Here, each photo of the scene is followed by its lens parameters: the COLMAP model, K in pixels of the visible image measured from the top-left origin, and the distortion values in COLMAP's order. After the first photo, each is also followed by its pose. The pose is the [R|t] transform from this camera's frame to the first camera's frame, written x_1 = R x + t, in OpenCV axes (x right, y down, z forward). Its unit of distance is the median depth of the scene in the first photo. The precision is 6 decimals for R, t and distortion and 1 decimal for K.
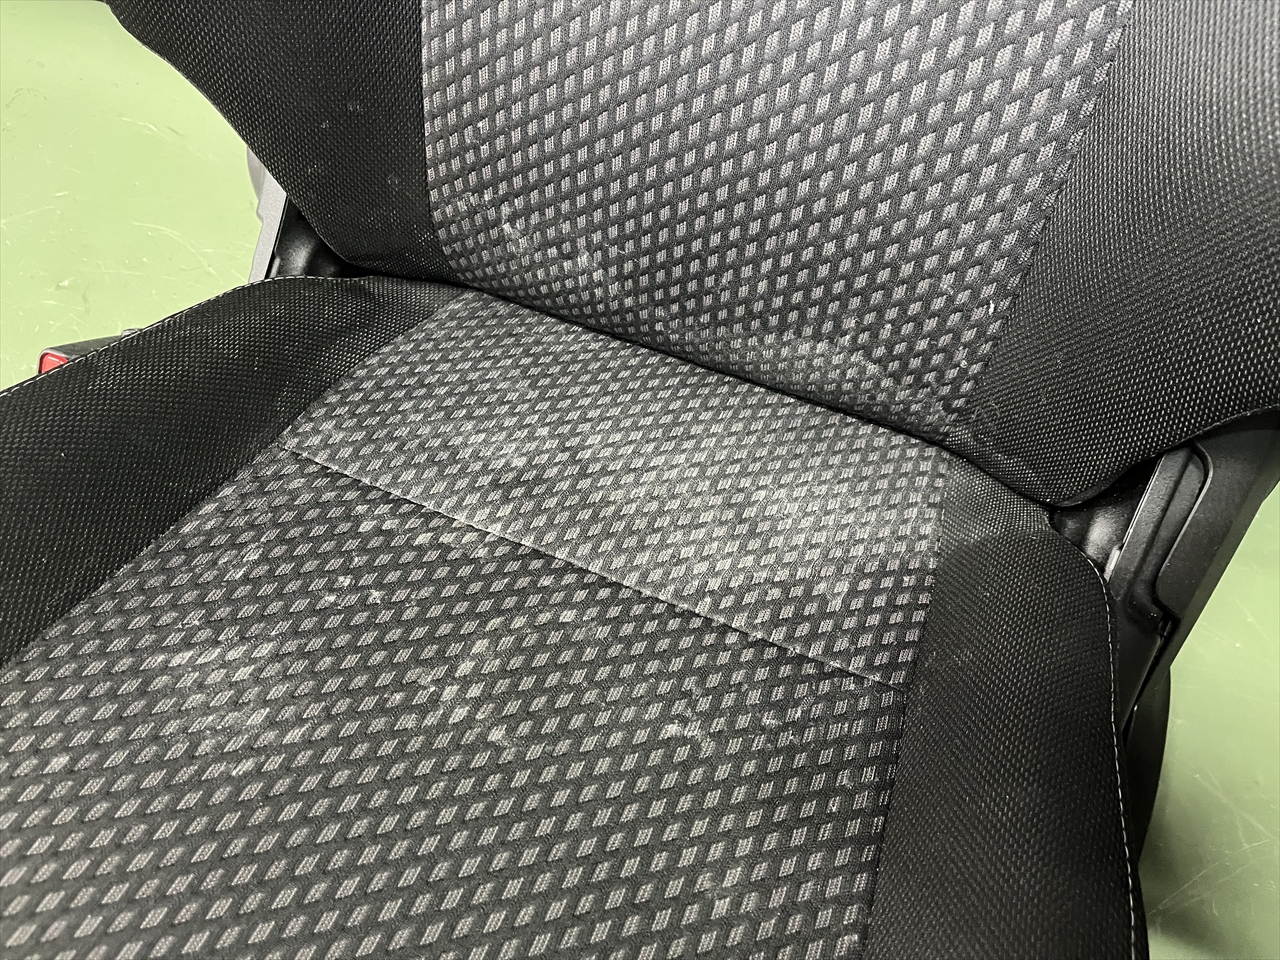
lens RADIAL K [[994.5, 0, 633.8], [0, 994.5, 500.5], [0, 0, 1]] dist [0.021964, -0.062976]
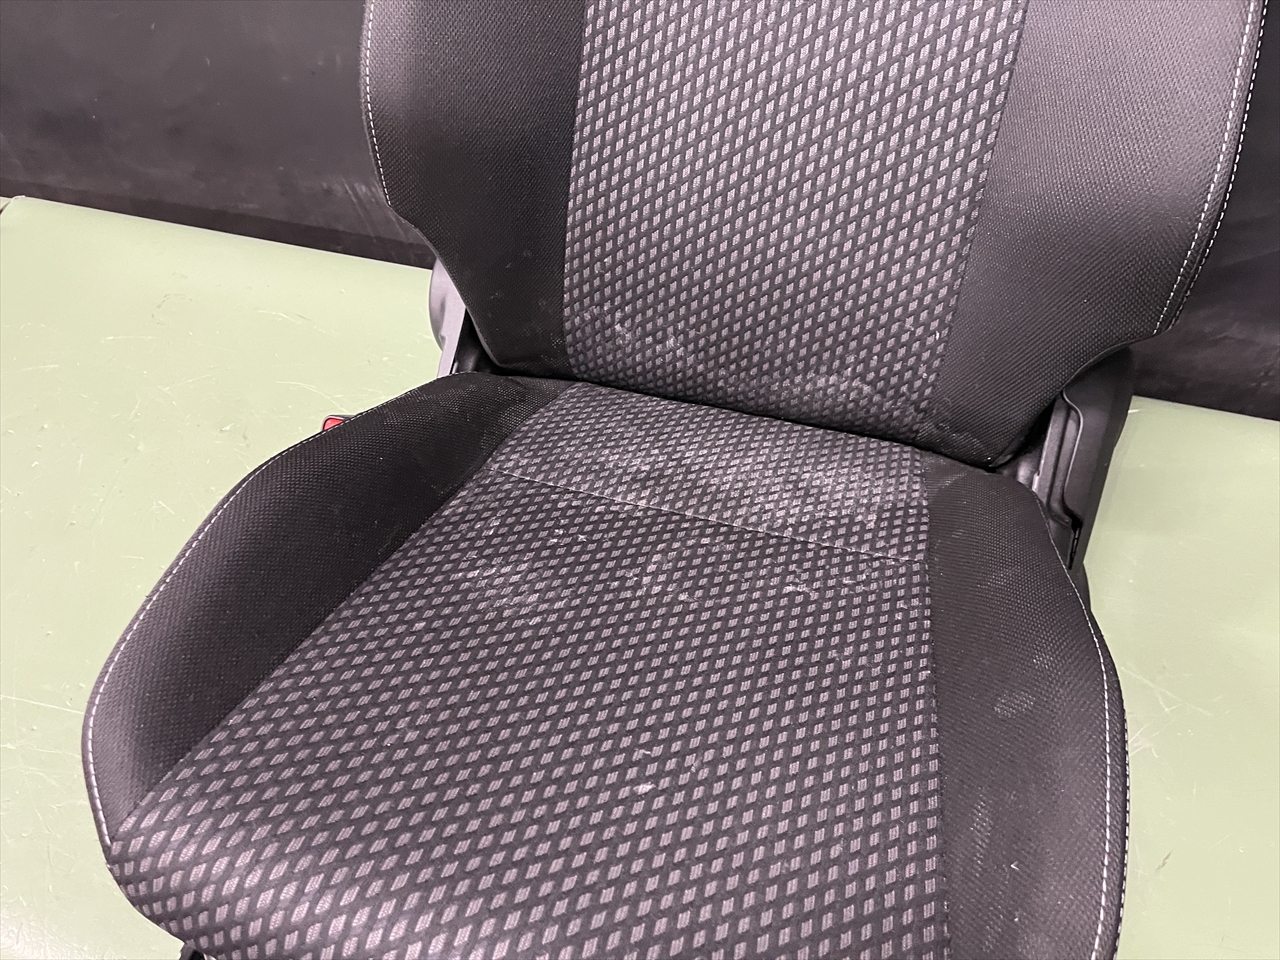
lens RADIAL K [[994.5, 0, 623.2], [0, 994.5, 501.8], [0, 0, 1]] dist [0.021964, -0.062976]
pose [[0.993211, -0.080110, 0.084341, -0.302265], [0.096801, 0.971274, -0.217387, 0.360723], [-0.064504, 0.224075, 0.972435, -0.484606]]
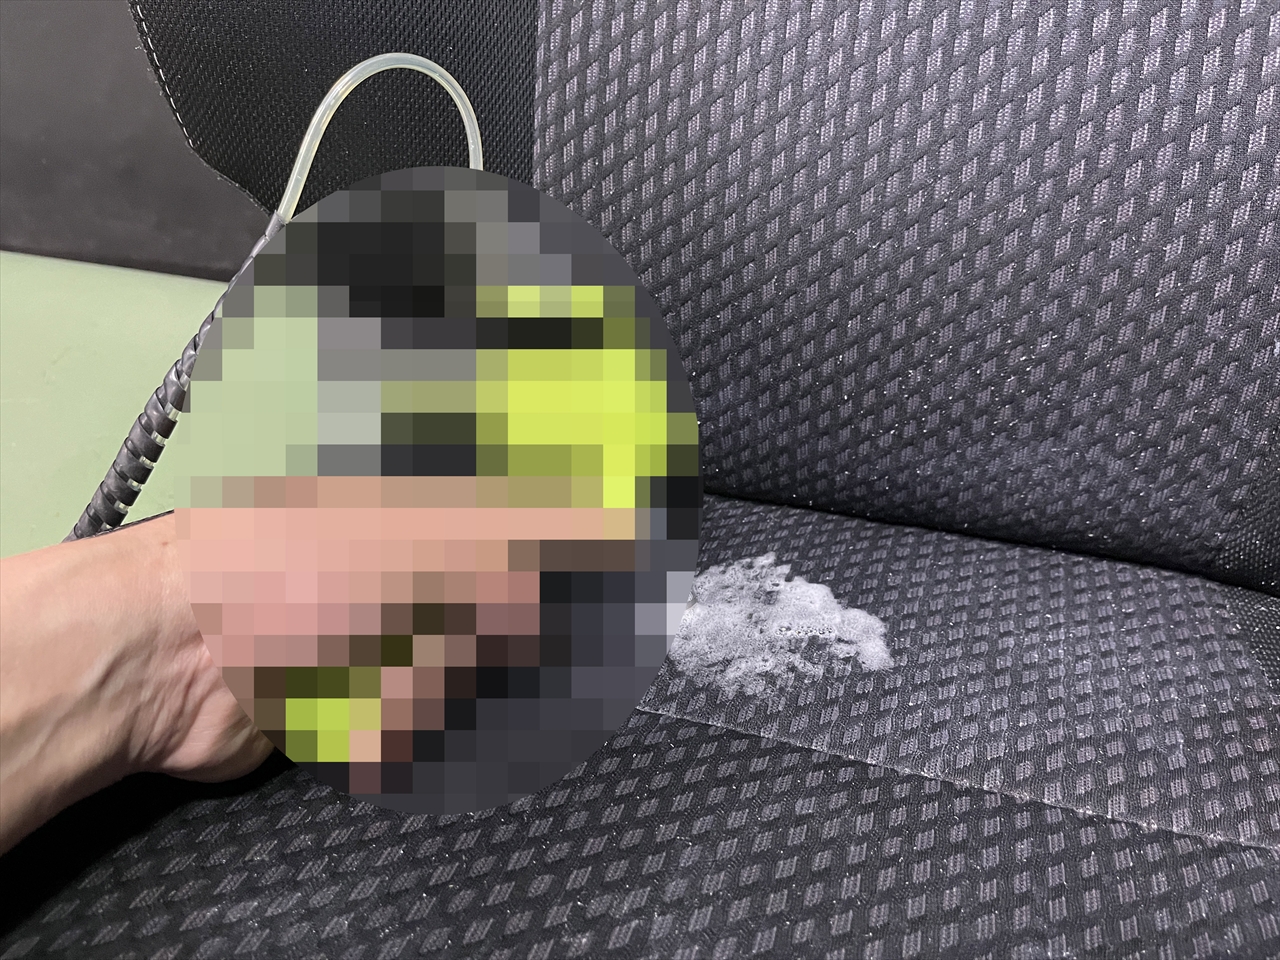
lens RADIAL K [[994.5, 0, 629.7], [0, 994.5, 483.2], [0, 0, 1]] dist [0.021964, -0.062976]
pose [[0.995897, -0.089613, 0.012611, -0.165766], [0.088115, 0.928482, -0.360774, 0.138436], [0.020621, 0.360404, 0.932568, 0.268504]]
